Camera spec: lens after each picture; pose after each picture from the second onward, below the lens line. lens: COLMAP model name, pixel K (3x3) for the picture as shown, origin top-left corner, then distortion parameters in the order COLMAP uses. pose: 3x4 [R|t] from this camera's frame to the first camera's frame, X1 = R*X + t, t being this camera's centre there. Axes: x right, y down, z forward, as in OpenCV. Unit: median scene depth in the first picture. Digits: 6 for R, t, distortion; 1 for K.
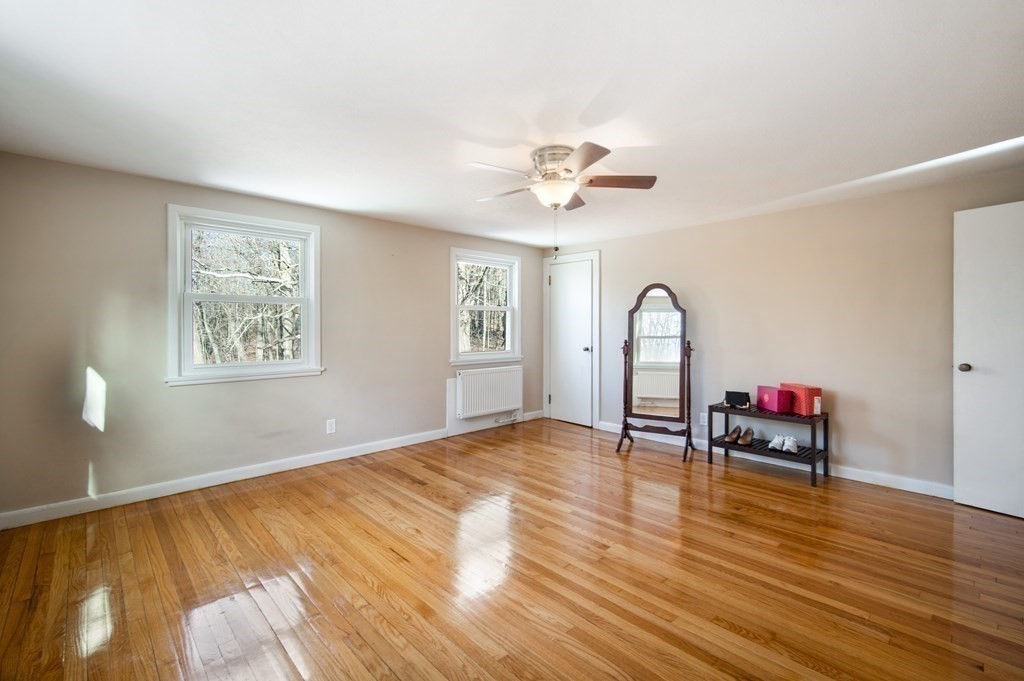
lens RADIAL K [[450.8, 0, 508.5], [0, 450.8, 328.9], [0, 0, 1]] dist [0.002605, 0.000261]
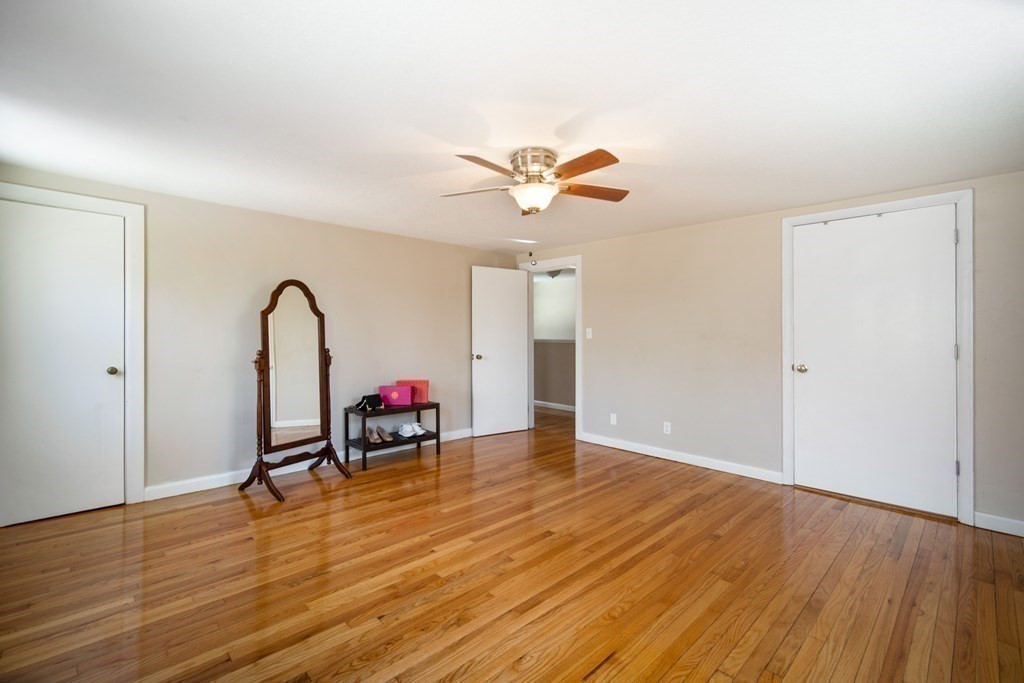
lens RADIAL K [[458.4, 0, 511.3], [0, 458.4, 332.3], [0, 0, 1]] dist [0.001128, 0.000289]
pose [[-0.020763, 0.002093, 0.999782, -0.614546], [-0.001861, 0.999996, -0.002132, -0.005766], [-0.999783, -0.001905, -0.020759, 0.749101]]
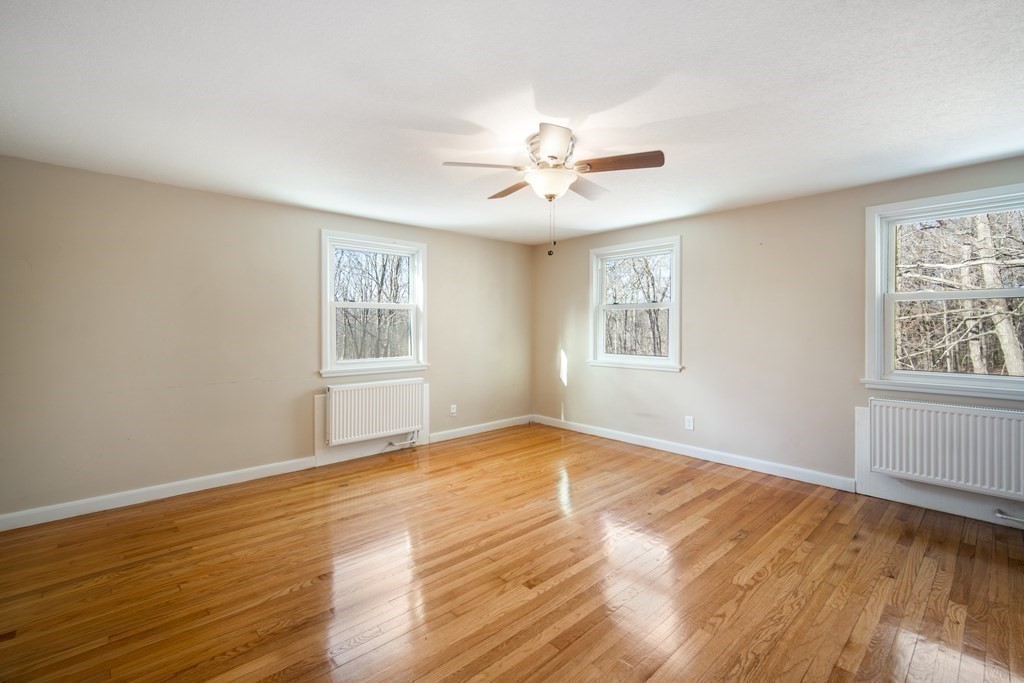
lens RADIAL K [[451.9, 0, 512.1], [0, 451.9, 326.4], [0, 0, 1]] dist [0.020238, 0.000088]
pose [[-0.009824, -0.000240, -0.999952, 0.724594], [-0.006888, 0.999976, -0.000173, -0.005604], [0.999928, 0.006886, -0.009826, 0.650872]]
